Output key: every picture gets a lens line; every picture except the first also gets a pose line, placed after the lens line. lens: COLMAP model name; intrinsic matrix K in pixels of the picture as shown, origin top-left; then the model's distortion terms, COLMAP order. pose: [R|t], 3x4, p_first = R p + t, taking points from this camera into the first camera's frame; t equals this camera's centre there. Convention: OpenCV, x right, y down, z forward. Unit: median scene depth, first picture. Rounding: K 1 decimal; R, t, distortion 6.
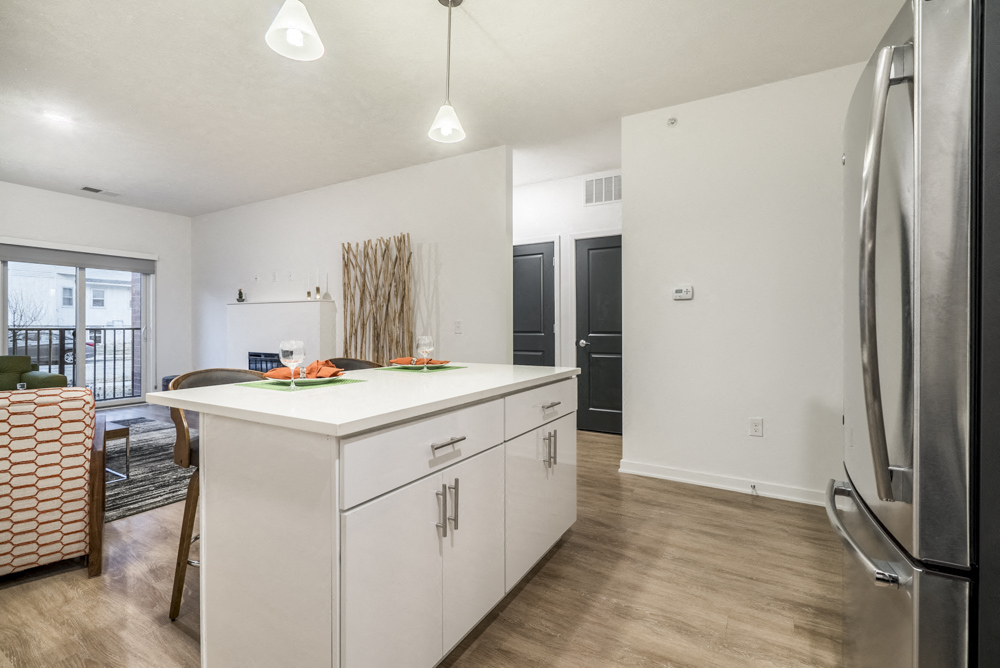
lens RADIAL K [[455.8, 0, 491.0], [0, 455.8, 327.1], [0, 0, 1]] dist [-0.001327, 0.003127]
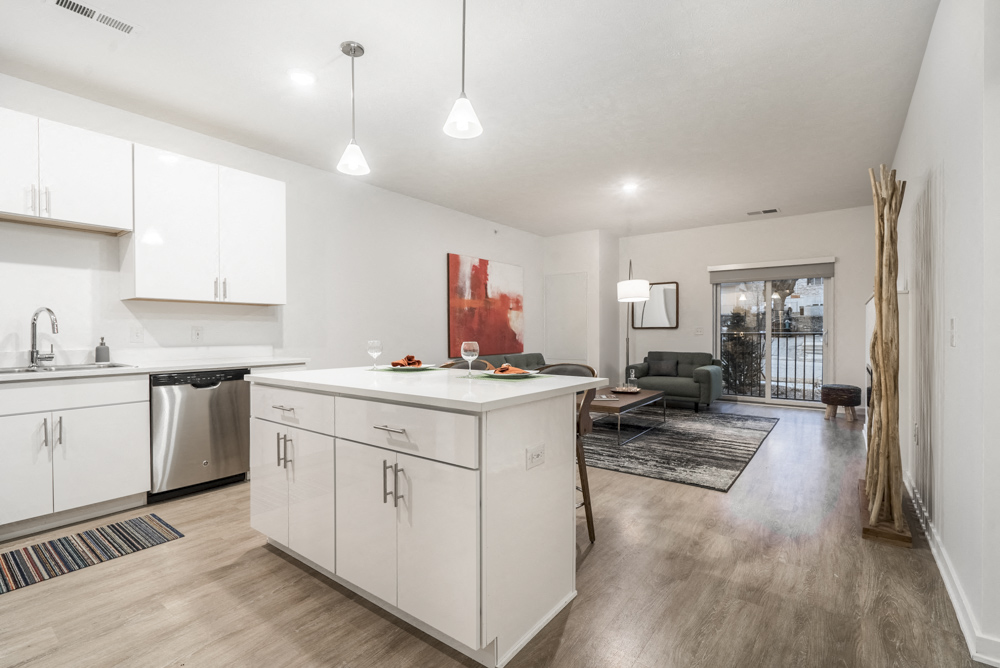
lens RADIAL K [[455.8, 0, 493.7], [0, 455.8, 332.6], [0, 0, 1]] dist [-0.001327, 0.003127]
pose [[-0.100906, 0.007964, -0.994864, 0.589049], [-0.003803, 0.999958, 0.008390, -0.006312], [0.994889, 0.004630, -0.100871, 0.806809]]
